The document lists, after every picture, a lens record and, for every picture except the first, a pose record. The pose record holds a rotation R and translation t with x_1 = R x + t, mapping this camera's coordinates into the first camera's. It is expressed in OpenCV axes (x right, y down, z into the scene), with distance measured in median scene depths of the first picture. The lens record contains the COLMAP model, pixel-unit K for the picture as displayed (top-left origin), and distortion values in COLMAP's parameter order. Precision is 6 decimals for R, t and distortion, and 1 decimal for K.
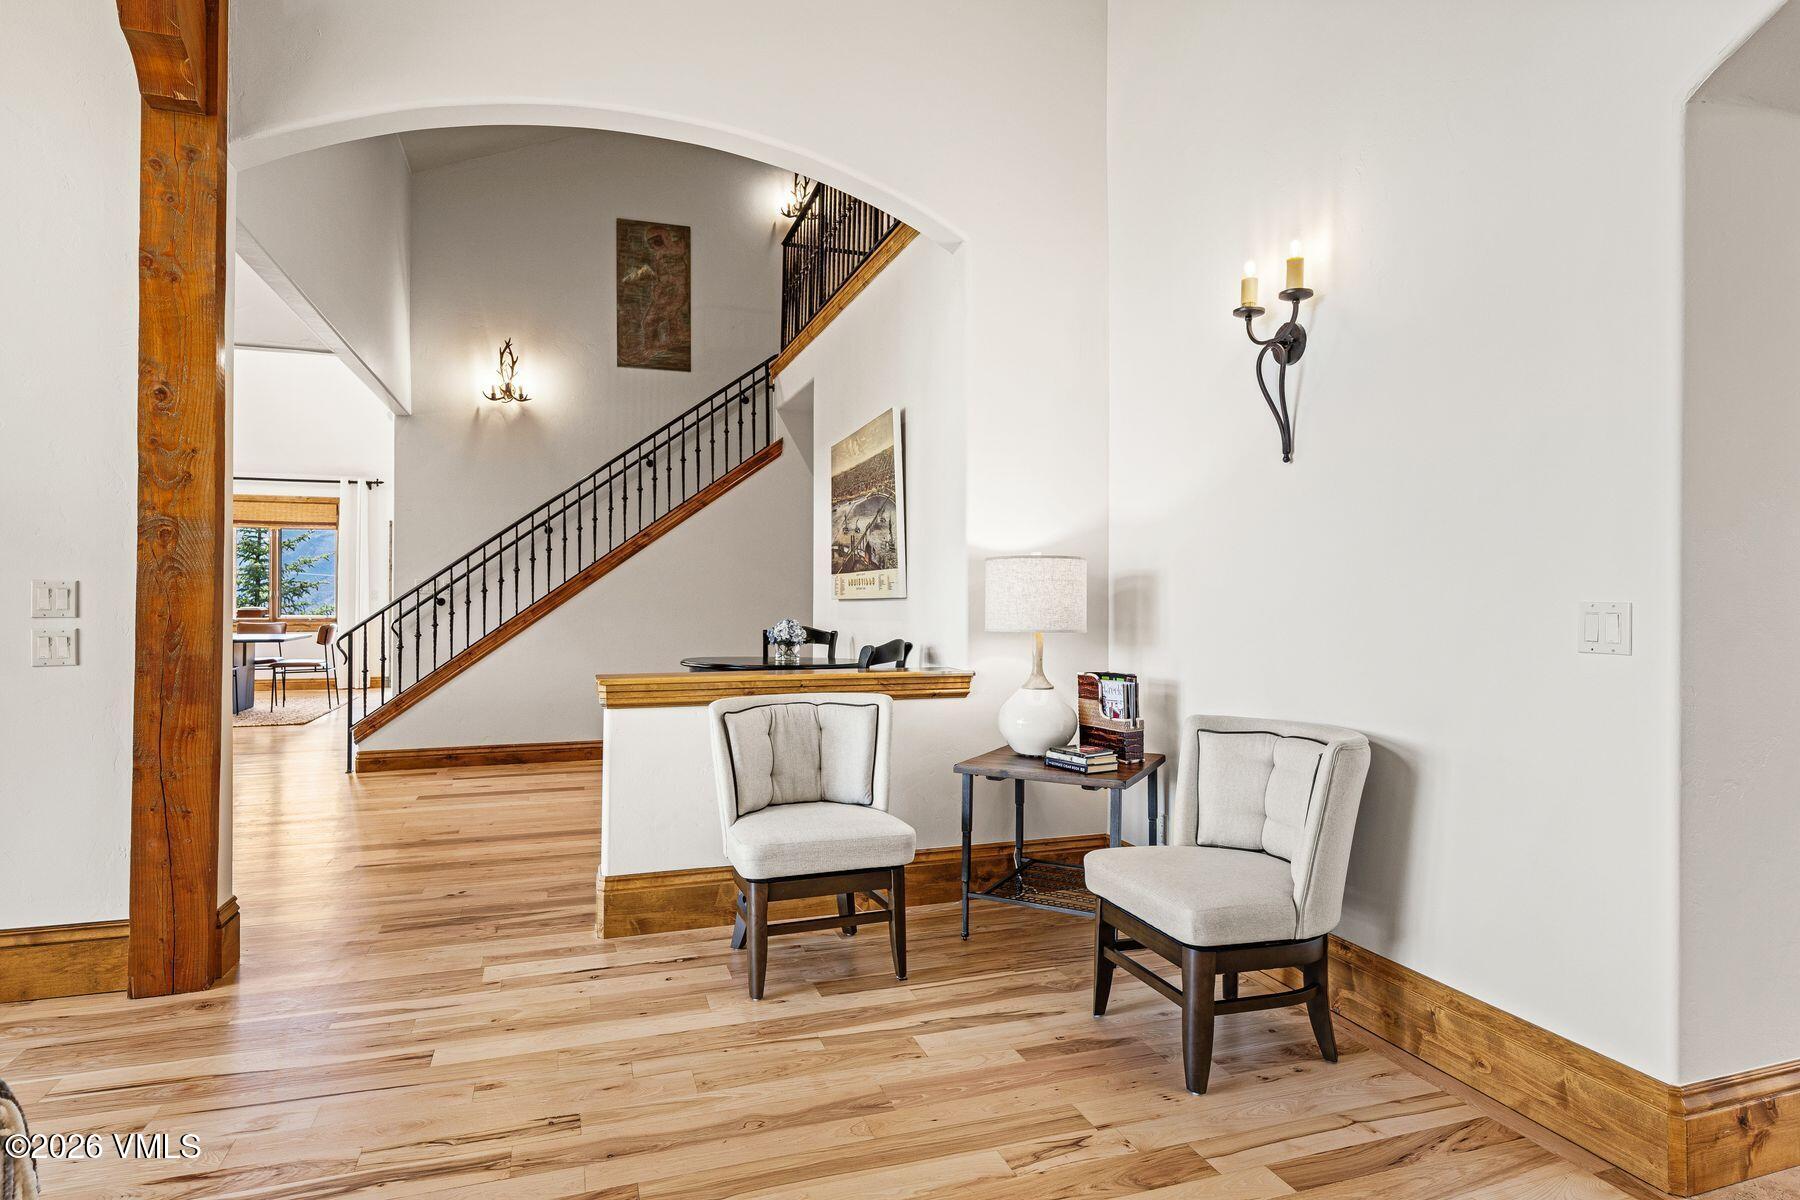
lens RADIAL K [[979.6, 0, 899.4], [0, 979.6, 597.9], [0, 0, 1]] dist [0.001036, 0.000071]
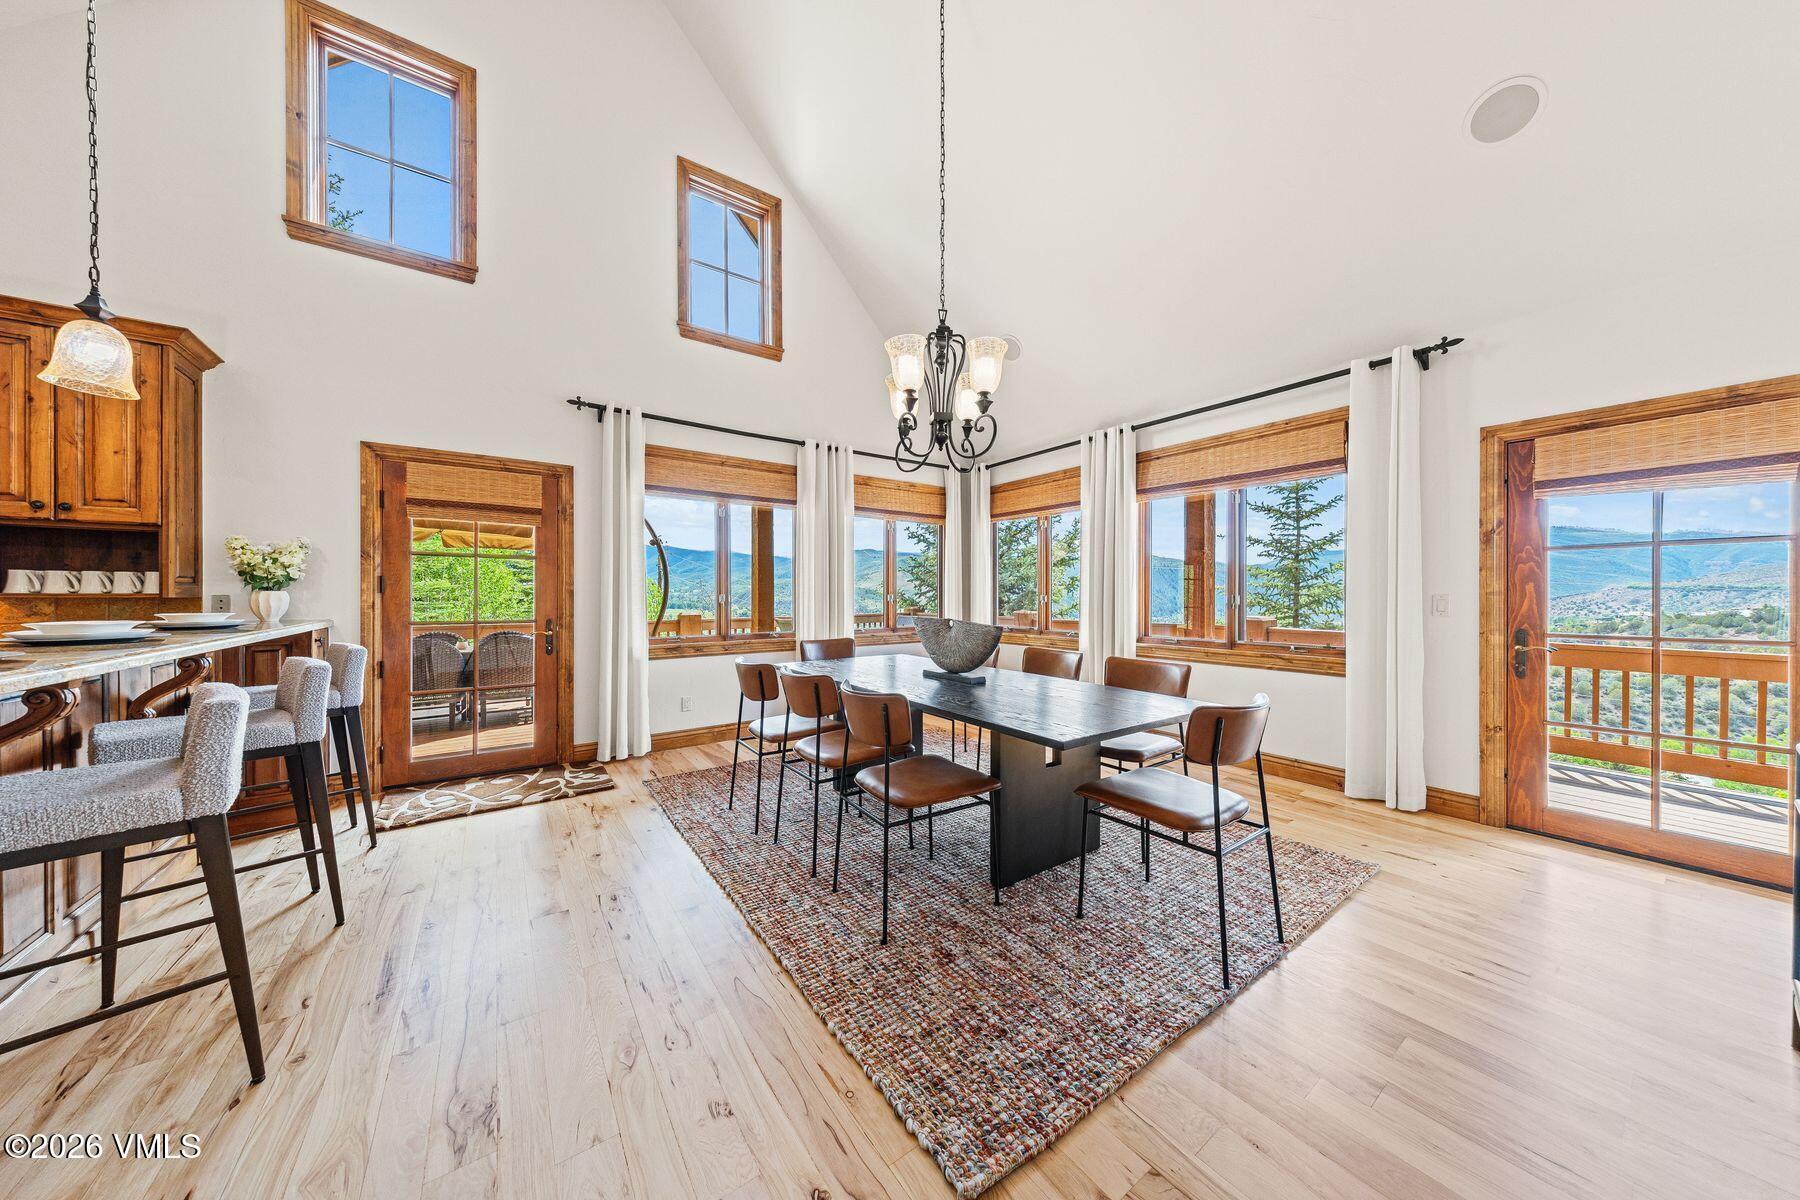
lens RADIAL K [[564.4, 0, 893.5], [0, 564.4, 600.4], [0, 0, 1]] dist [0.000955, -0.000932]
pose [[0.274668, 0.004487, -0.961529, -0.360834], [-0.001842, 0.999990, 0.004140, -0.005230], [0.961537, 0.000634, 0.274673, 0.700659]]
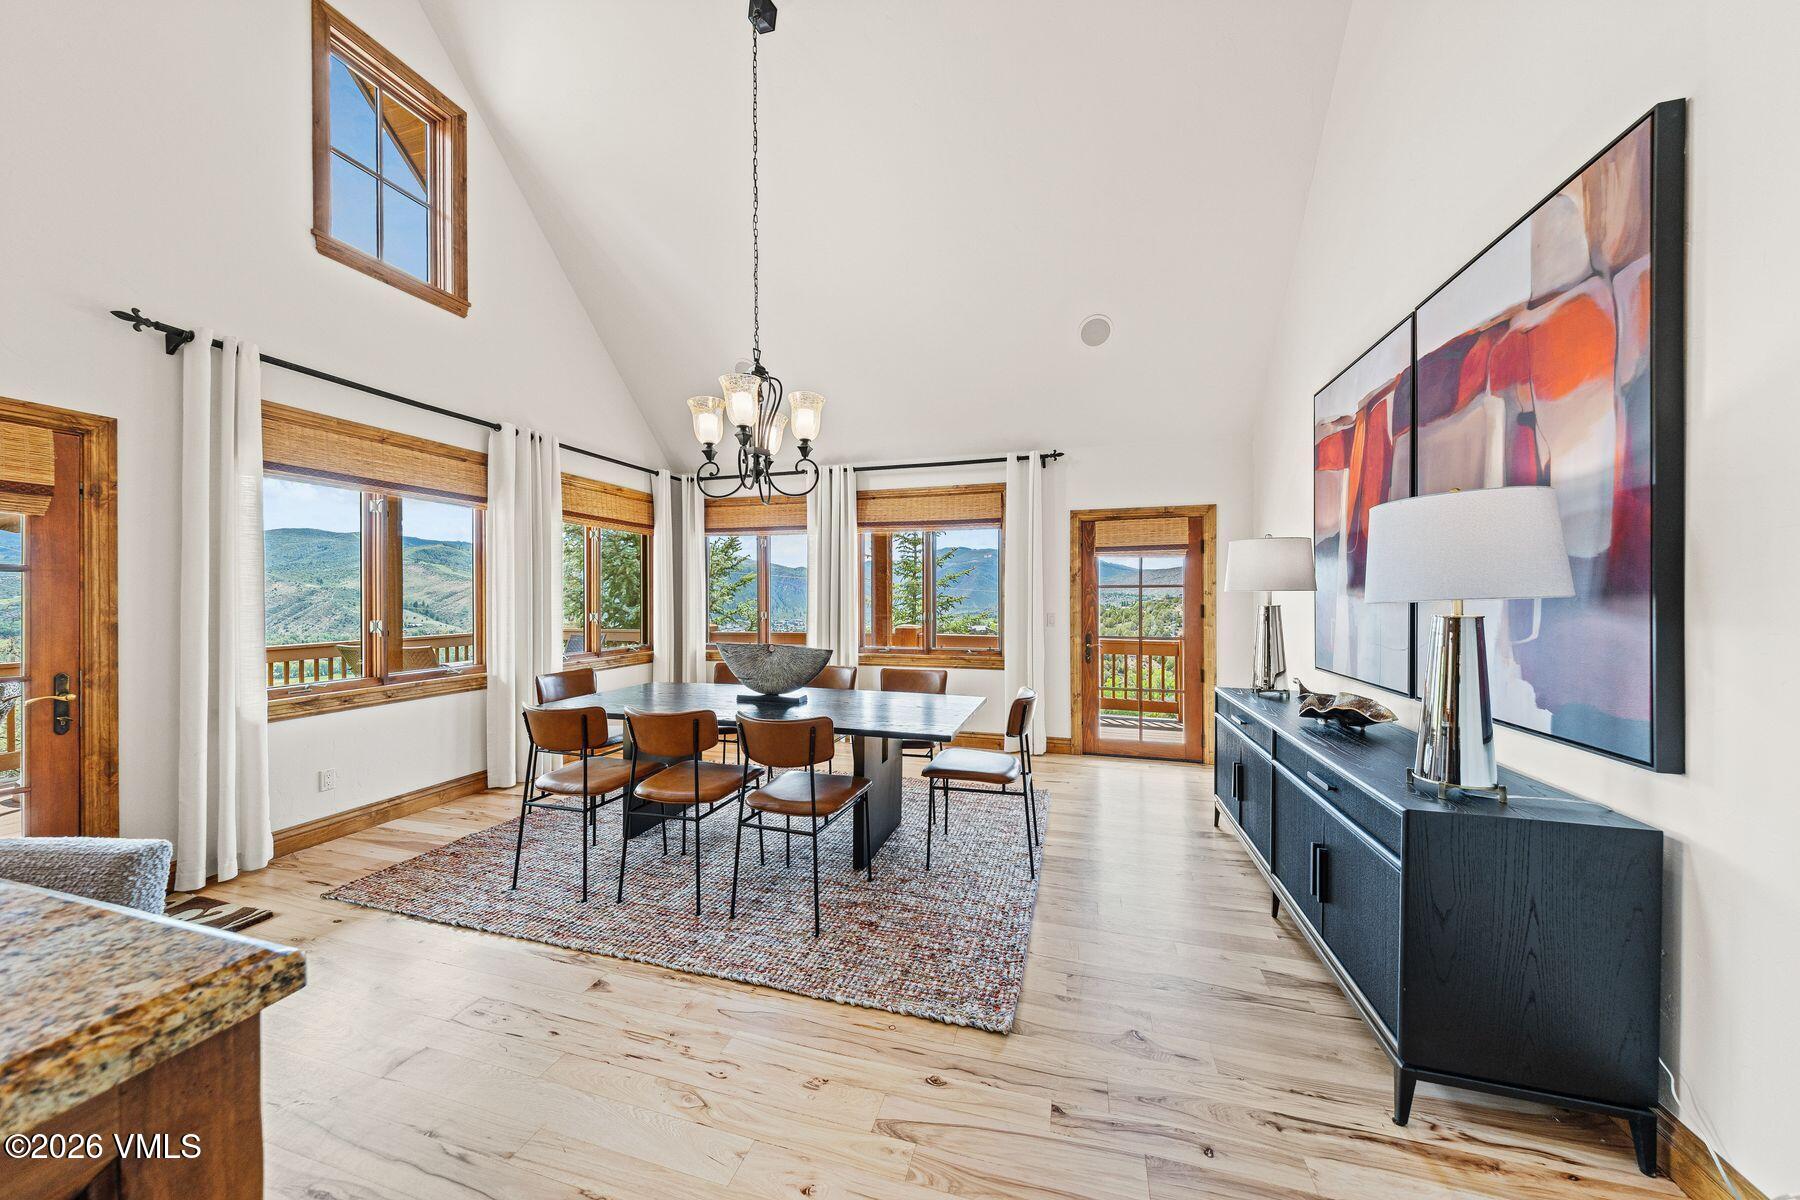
lens RADIAL K [[608.3, 0, 898.8], [0, 608.3, 601.6], [0, 0, 1]] dist [-0.001460, -0.001041]
pose [[0.818209, -0.000951, -0.574920, -0.380068], [0.002955, 0.999992, 0.002550, -0.017005], [0.574913, -0.003785, 0.818206, 0.592561]]
